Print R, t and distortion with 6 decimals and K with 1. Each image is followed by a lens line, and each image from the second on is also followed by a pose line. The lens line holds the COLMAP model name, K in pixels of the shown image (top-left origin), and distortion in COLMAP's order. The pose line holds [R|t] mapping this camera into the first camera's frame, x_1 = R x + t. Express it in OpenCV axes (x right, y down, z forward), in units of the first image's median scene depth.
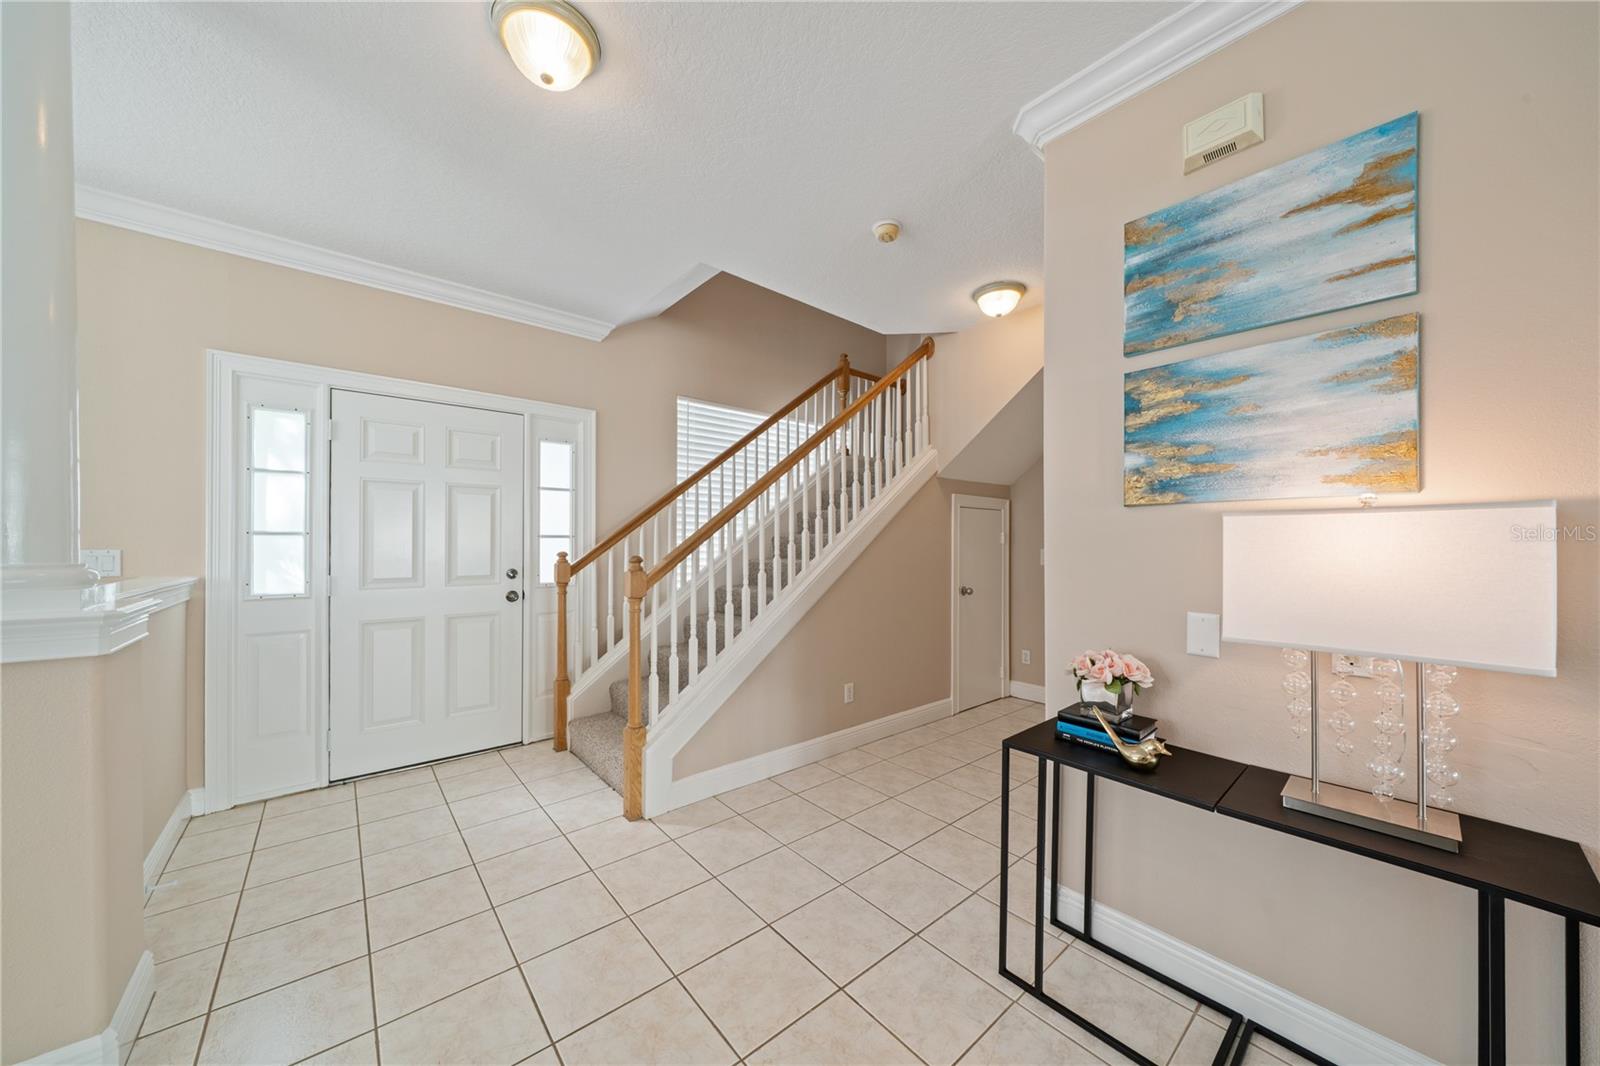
lens RADIAL K [[546.5, 0, 806.0], [0, 546.5, 541.3], [0, 0, 1]] dist [-0.005506, -0.000070]
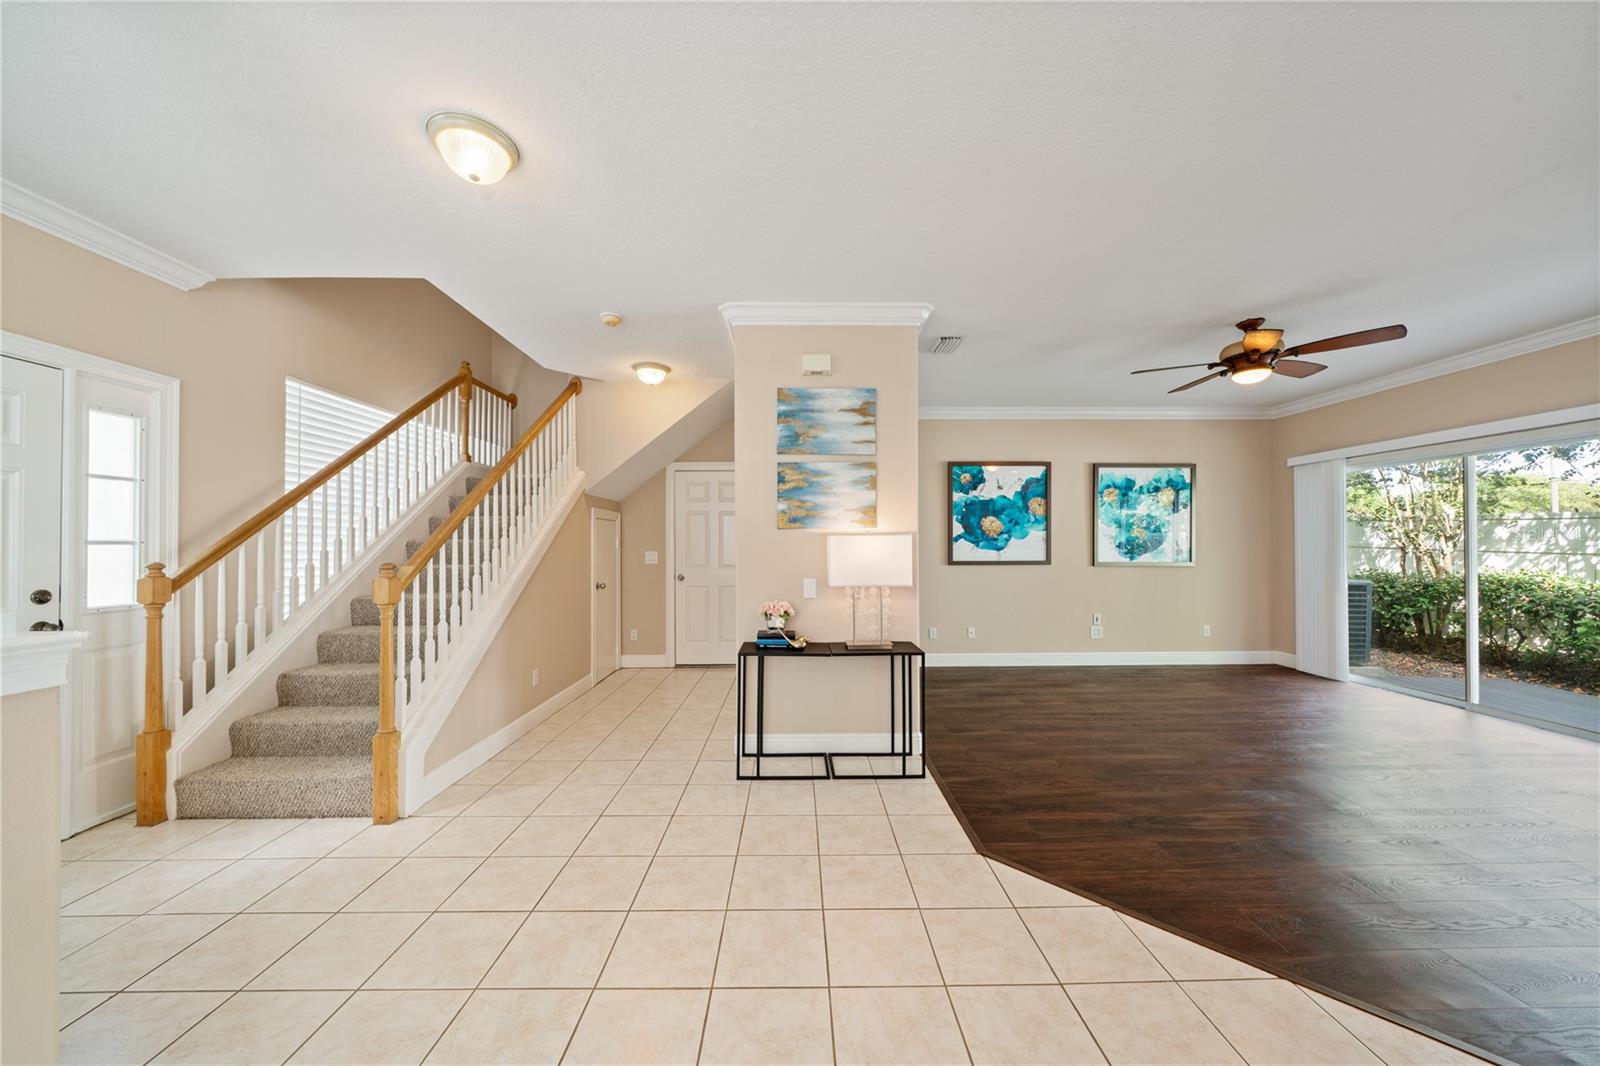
lens RADIAL K [[546.5, 0, 789.2], [0, 546.5, 542.2], [0, 0, 1]] dist [-0.005506, -0.000070]
pose [[0.653068, 0.000676, 0.757299, -0.584907], [0.003902, 0.999983, -0.004258, -0.004018], [-0.757290, 0.005736, 0.653054, -0.220249]]
